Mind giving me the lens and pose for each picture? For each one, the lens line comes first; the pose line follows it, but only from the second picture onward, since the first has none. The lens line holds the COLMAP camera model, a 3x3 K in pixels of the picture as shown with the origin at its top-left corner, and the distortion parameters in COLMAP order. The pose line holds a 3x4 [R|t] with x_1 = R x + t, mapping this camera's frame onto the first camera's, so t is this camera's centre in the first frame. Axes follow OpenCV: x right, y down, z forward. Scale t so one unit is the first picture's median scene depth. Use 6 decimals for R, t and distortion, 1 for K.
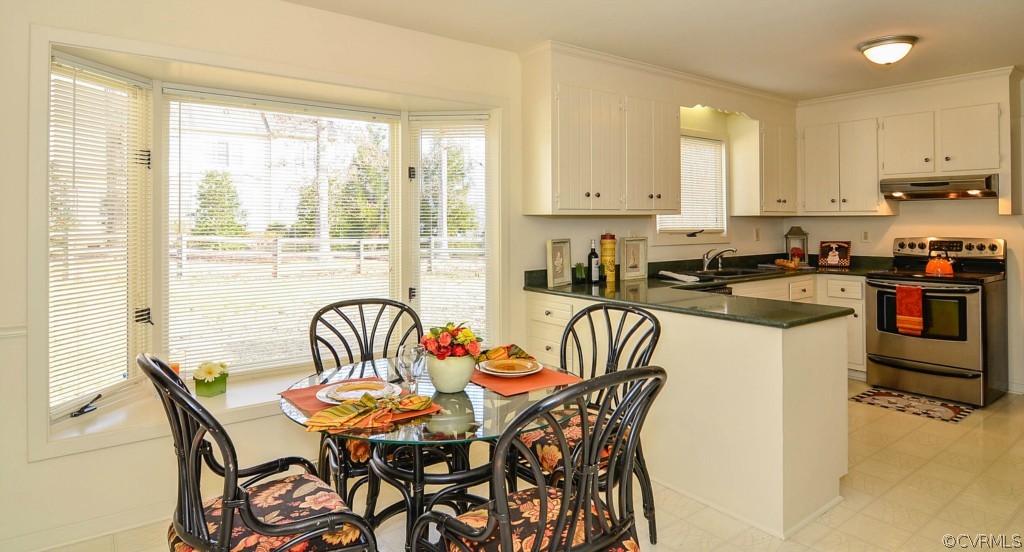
lens RADIAL K [[604.4, 0, 514.1], [0, 604.4, 215.2], [0, 0, 1]] dist [-0.005953, -0.001874]
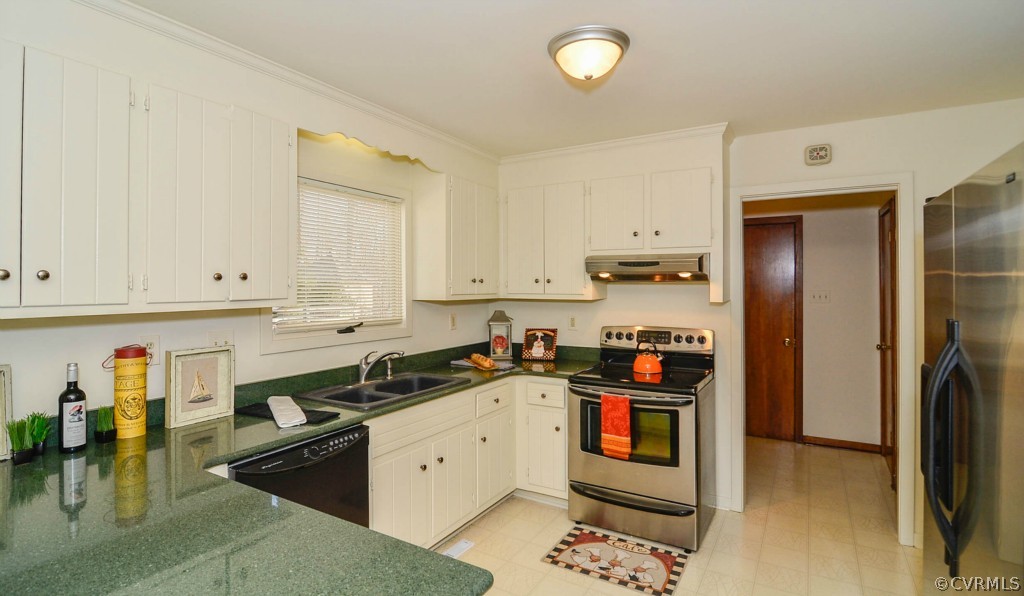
lens RADIAL K [[498.2, 0, 513.4], [0, 498.2, 281.9], [0, 0, 1]] dist [0.001557, 0.000025]
pose [[0.931709, 0.004575, 0.363177, 0.283495], [-0.006118, 0.999976, 0.003099, -0.027352], [-0.363154, -0.005109, 0.931715, 0.427265]]
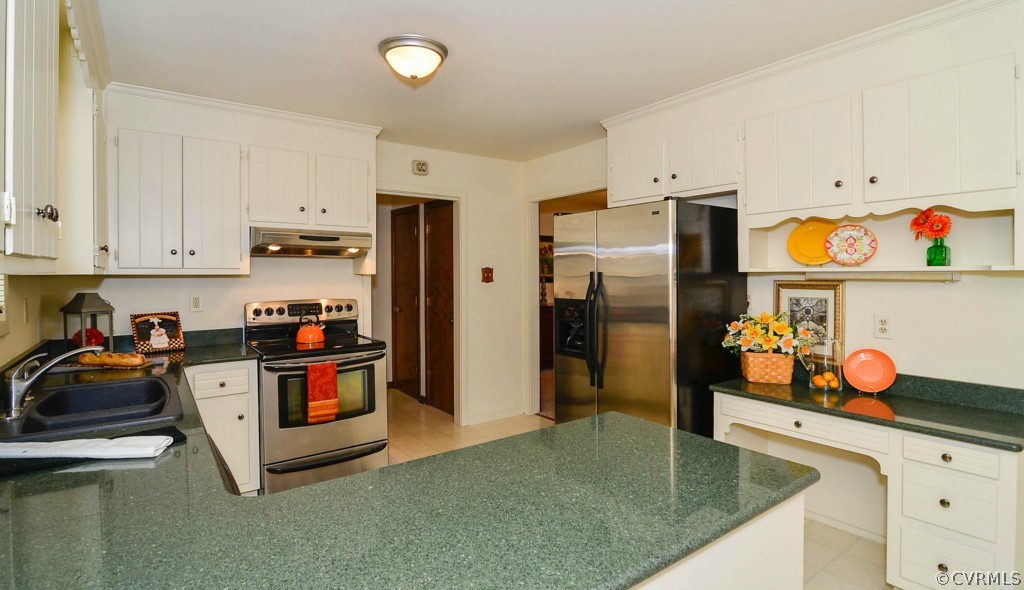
lens RADIAL K [[503.1, 0, 515.0], [0, 503.1, 274.3], [0, 0, 1]] dist [0.000446, 0.000000]
pose [[0.032752, 0.000514, 0.999463, -0.009066], [-0.005040, 0.999987, -0.000349, -0.001616], [-0.999451, -0.005026, 0.032754, 0.678629]]
